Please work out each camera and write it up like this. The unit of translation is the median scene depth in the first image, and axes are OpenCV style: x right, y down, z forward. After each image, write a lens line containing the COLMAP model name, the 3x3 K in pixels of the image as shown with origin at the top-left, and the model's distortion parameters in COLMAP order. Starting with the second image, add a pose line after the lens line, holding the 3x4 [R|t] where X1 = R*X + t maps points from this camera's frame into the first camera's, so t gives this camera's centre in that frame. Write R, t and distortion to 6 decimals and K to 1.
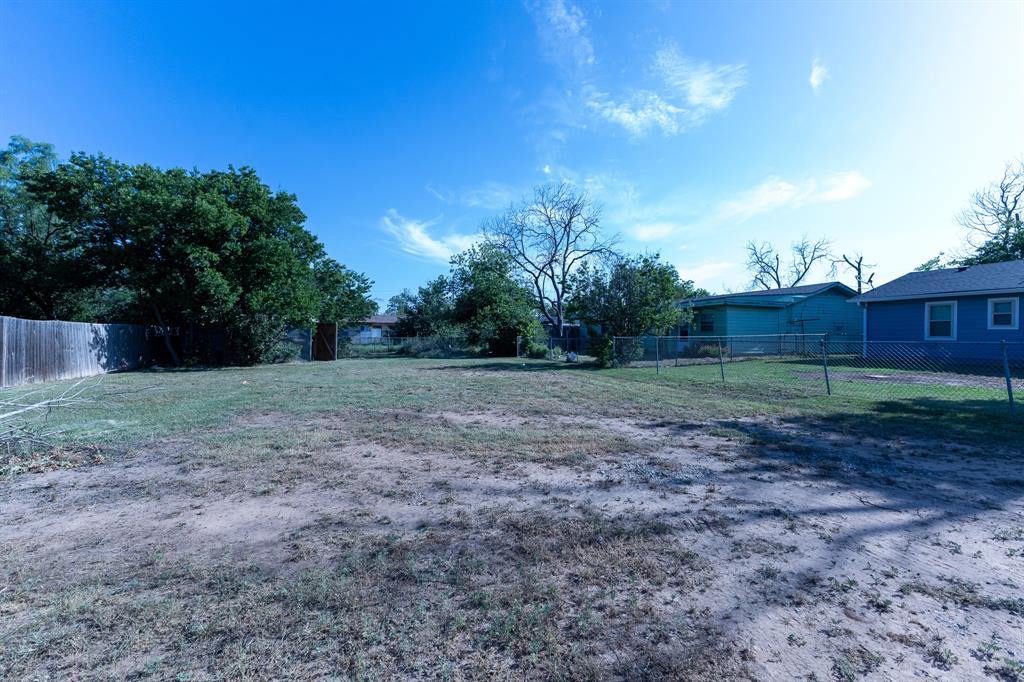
lens RADIAL K [[438.7, 0, 510.7], [0, 438.7, 339.0], [0, 0, 1]] dist [0.009721, -0.003297]
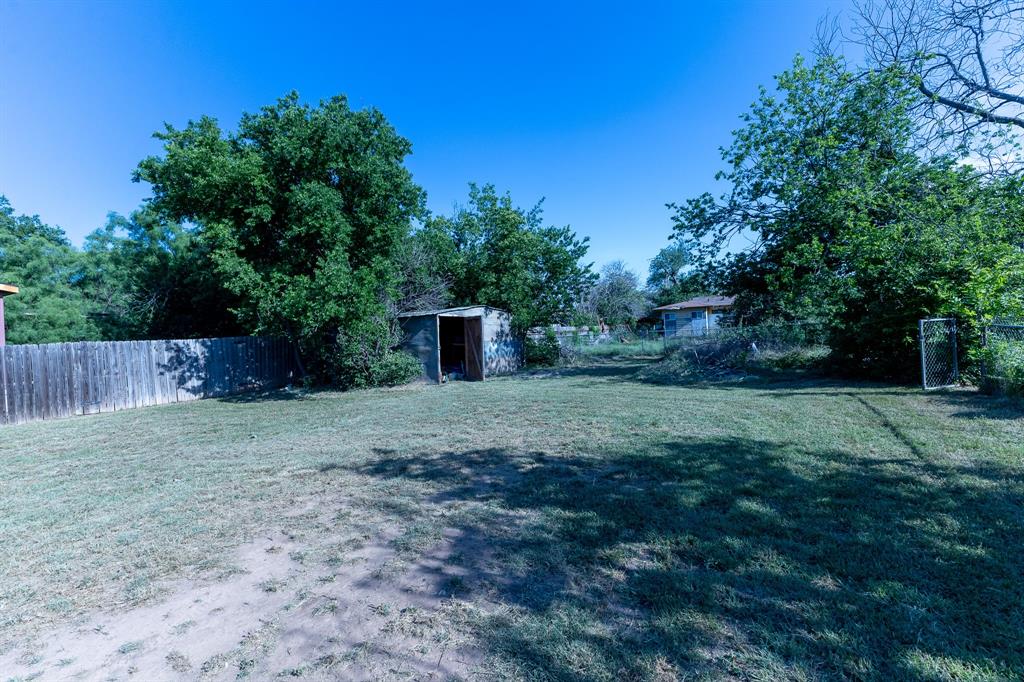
lens RADIAL K [[438.7, 0, 515.2], [0, 438.7, 341.6], [0, 0, 1]] dist [0.009721, -0.003297]
pose [[0.654820, -0.020158, -0.755516, 0.064949], [0.046494, 0.998825, 0.013647, -0.008946], [0.754353, -0.044063, 0.654988, 0.657184]]
